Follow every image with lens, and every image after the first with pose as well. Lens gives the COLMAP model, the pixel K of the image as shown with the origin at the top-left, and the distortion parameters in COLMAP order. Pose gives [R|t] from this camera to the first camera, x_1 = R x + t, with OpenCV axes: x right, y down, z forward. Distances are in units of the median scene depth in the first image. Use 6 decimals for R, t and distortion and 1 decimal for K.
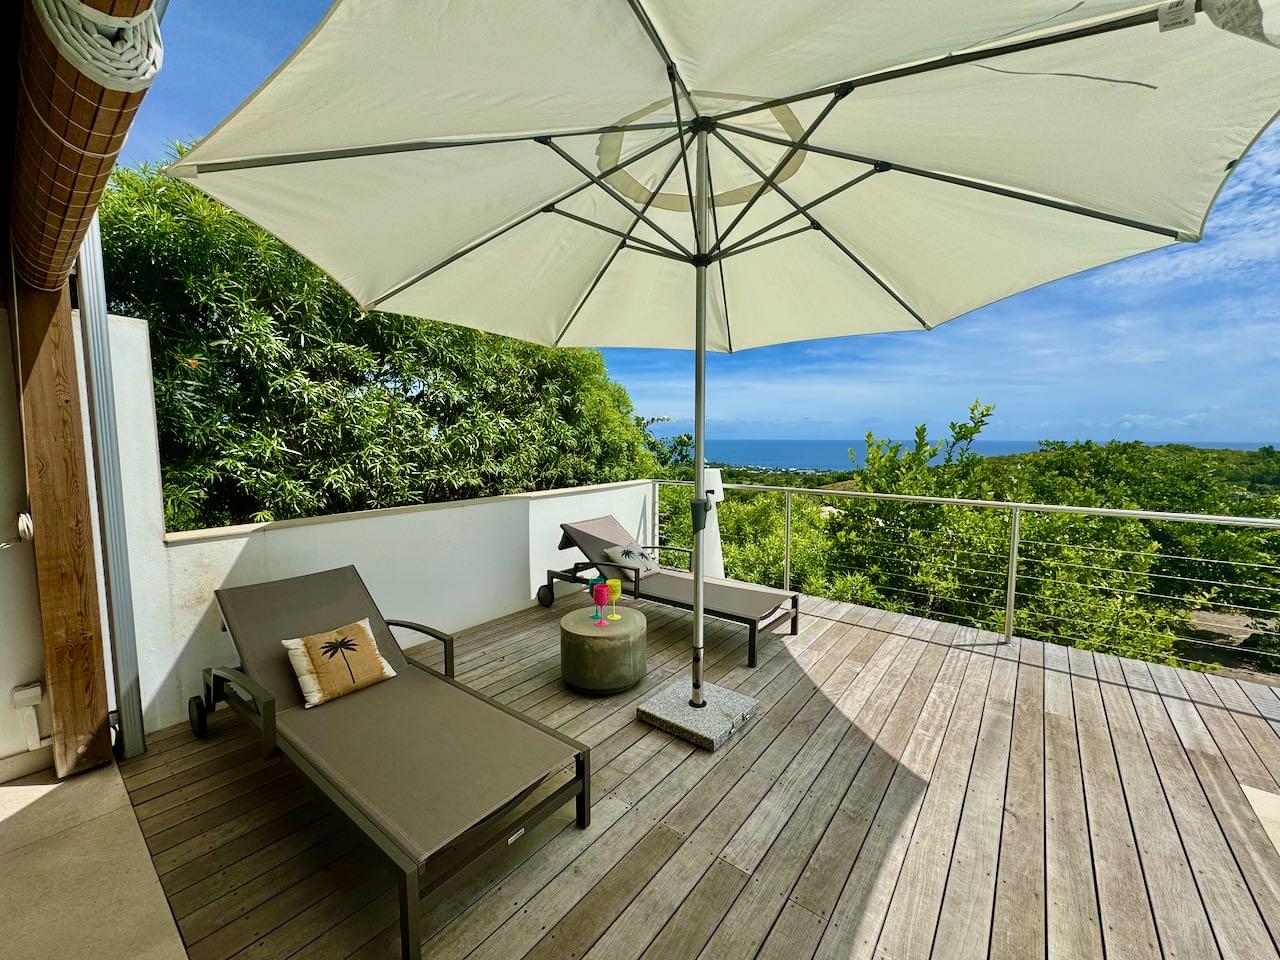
lens RADIAL K [[512.6, 0, 653.5], [0, 512.6, 466.7], [0, 0, 1]] dist [0.001838, -0.000194]
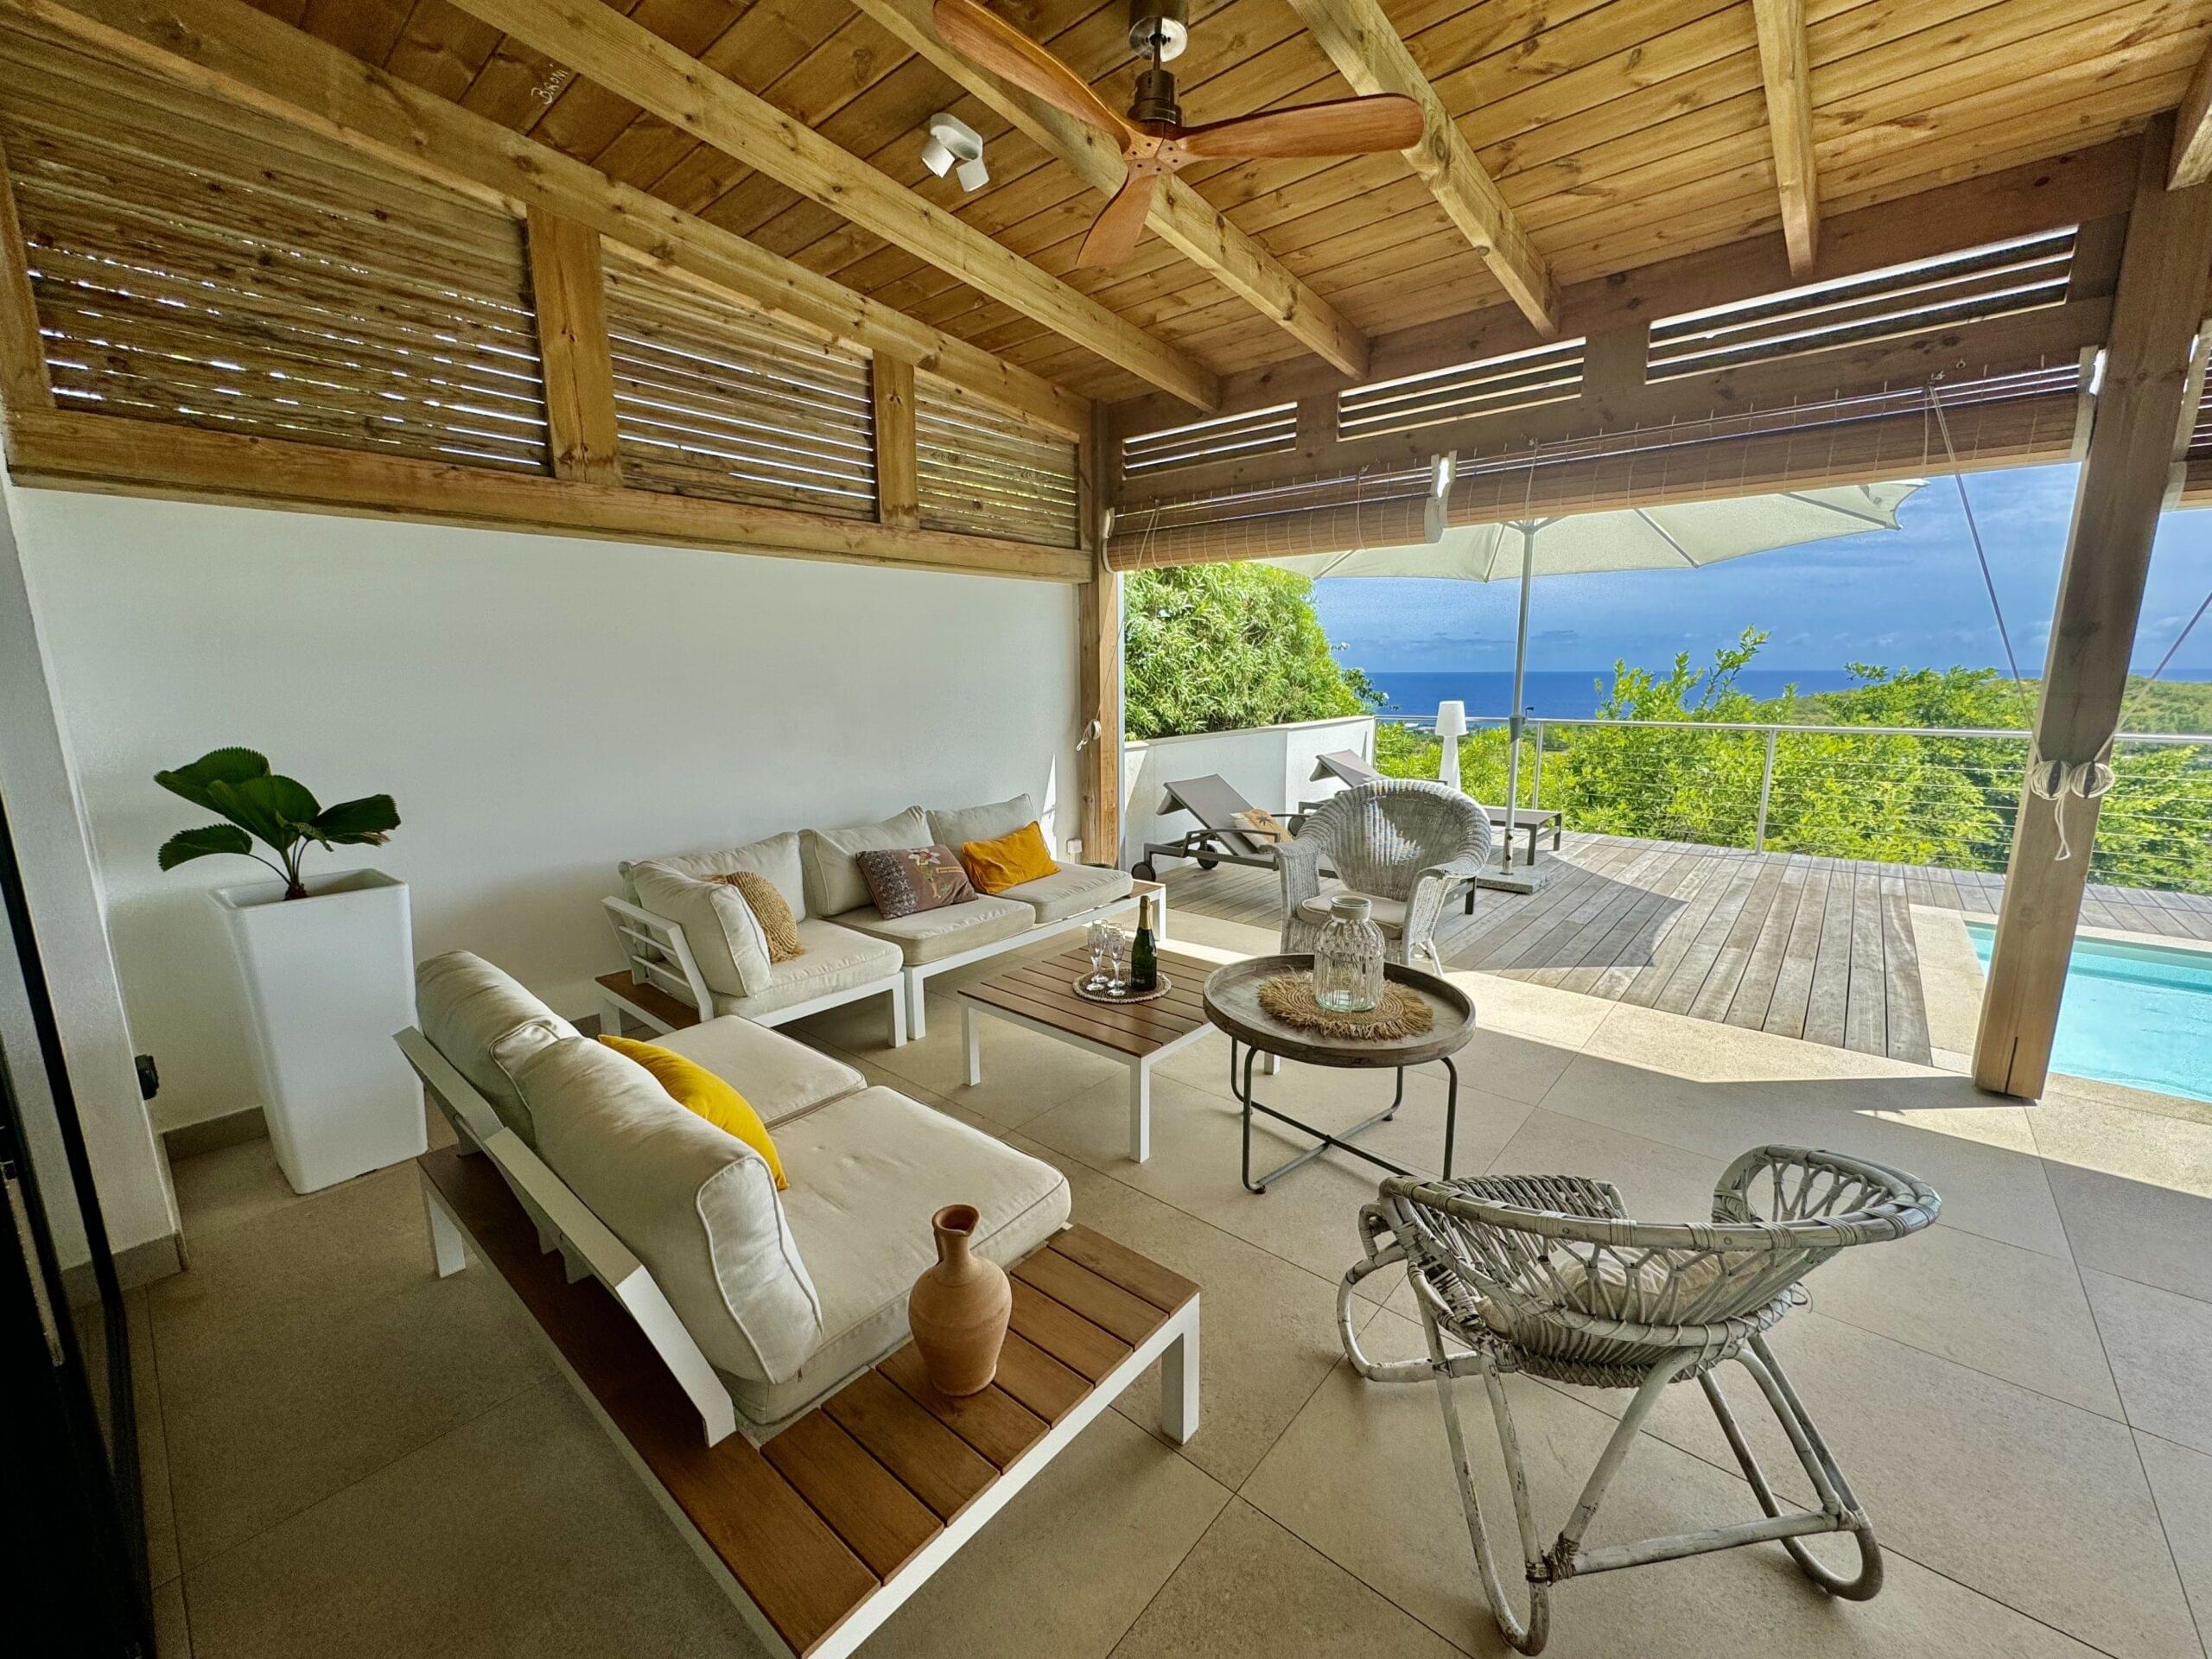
lens RADIAL K [[885.8, 0, 1100.8], [0, 885.8, 831.7], [0, 0, 1]] dist [0.001838, -0.000194]
pose [[0.998121, 0.008209, -0.060729, -0.486332], [-0.000265, 0.991557, 0.129671, 0.033799], [0.061281, -0.129411, 0.989696, -0.779129]]
